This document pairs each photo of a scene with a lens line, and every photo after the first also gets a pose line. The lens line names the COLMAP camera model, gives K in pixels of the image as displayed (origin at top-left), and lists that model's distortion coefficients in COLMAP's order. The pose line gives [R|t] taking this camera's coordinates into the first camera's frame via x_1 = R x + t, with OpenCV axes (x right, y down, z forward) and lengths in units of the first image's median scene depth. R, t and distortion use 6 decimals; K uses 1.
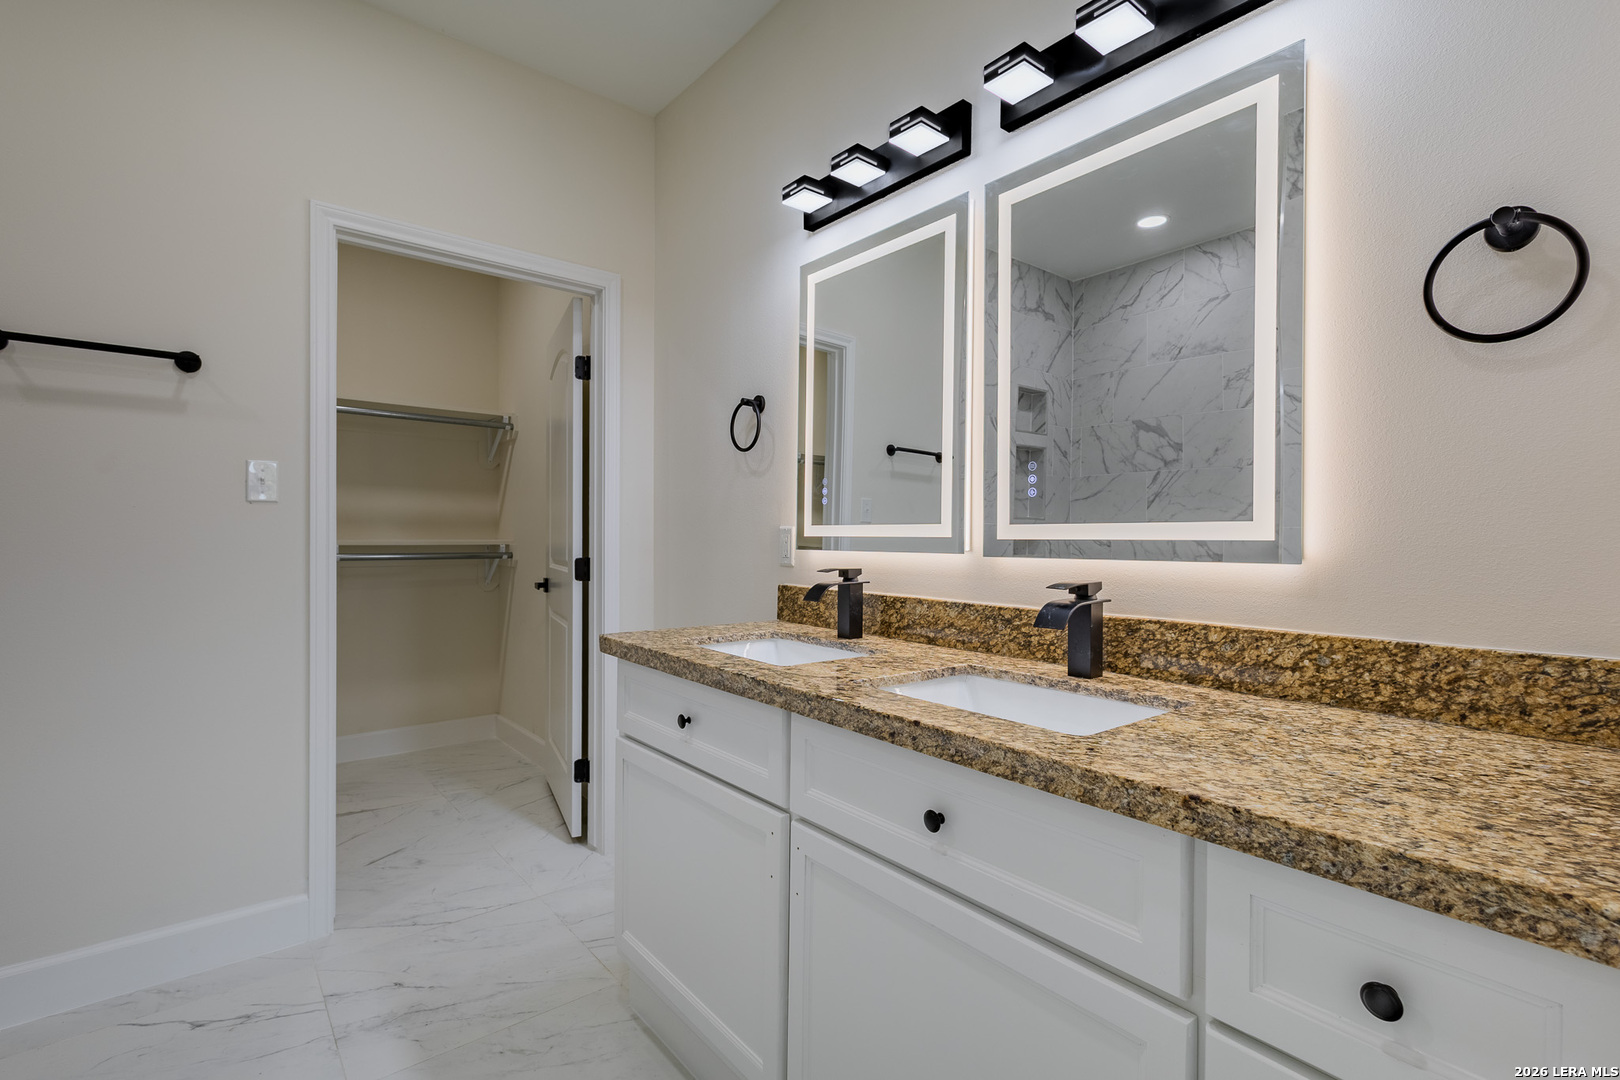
lens RADIAL K [[740.1, 0, 810.0], [0, 740.1, 540.0], [0, 0, 1]] dist [0.007035, 0.000139]
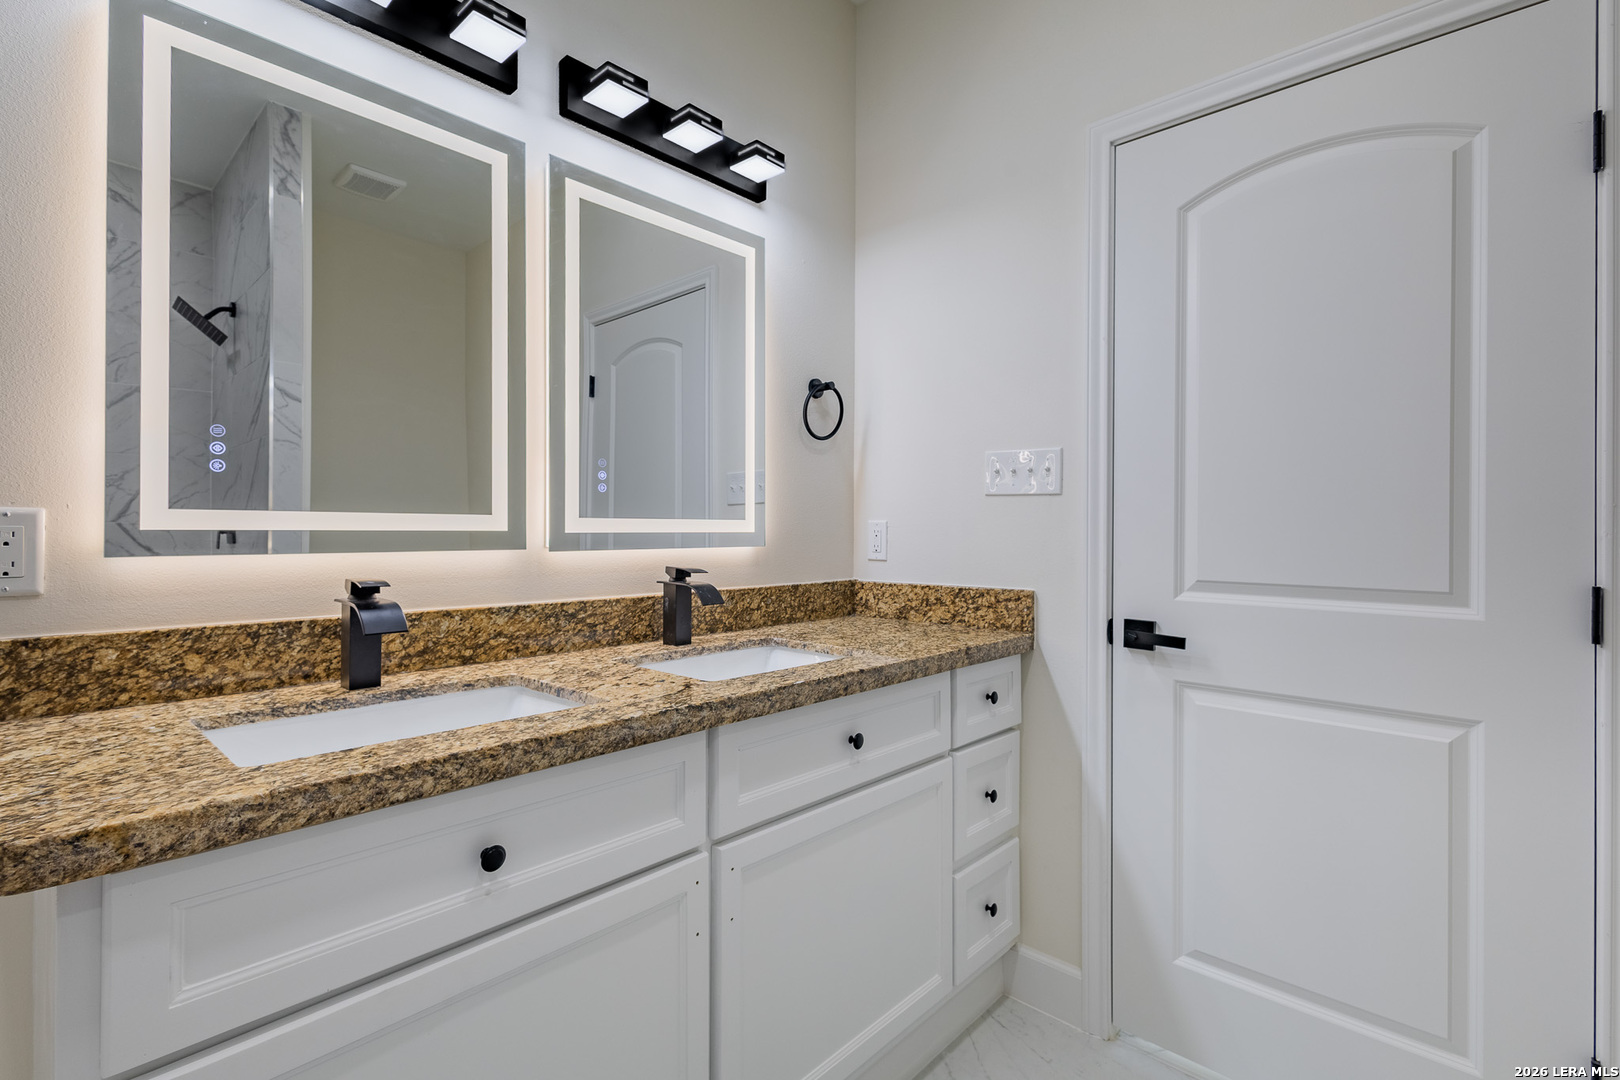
lens RADIAL K [[751.2, 0, 809.4], [0, 751.2, 524.5], [0, 0, 1]] dist [0.004406, 0.000010]
pose [[-0.135131, 0.000746, 0.990827, -0.803441], [0.000375, 1.000000, -0.000702, -0.011502], [-0.990828, 0.000277, -0.135132, 0.862382]]
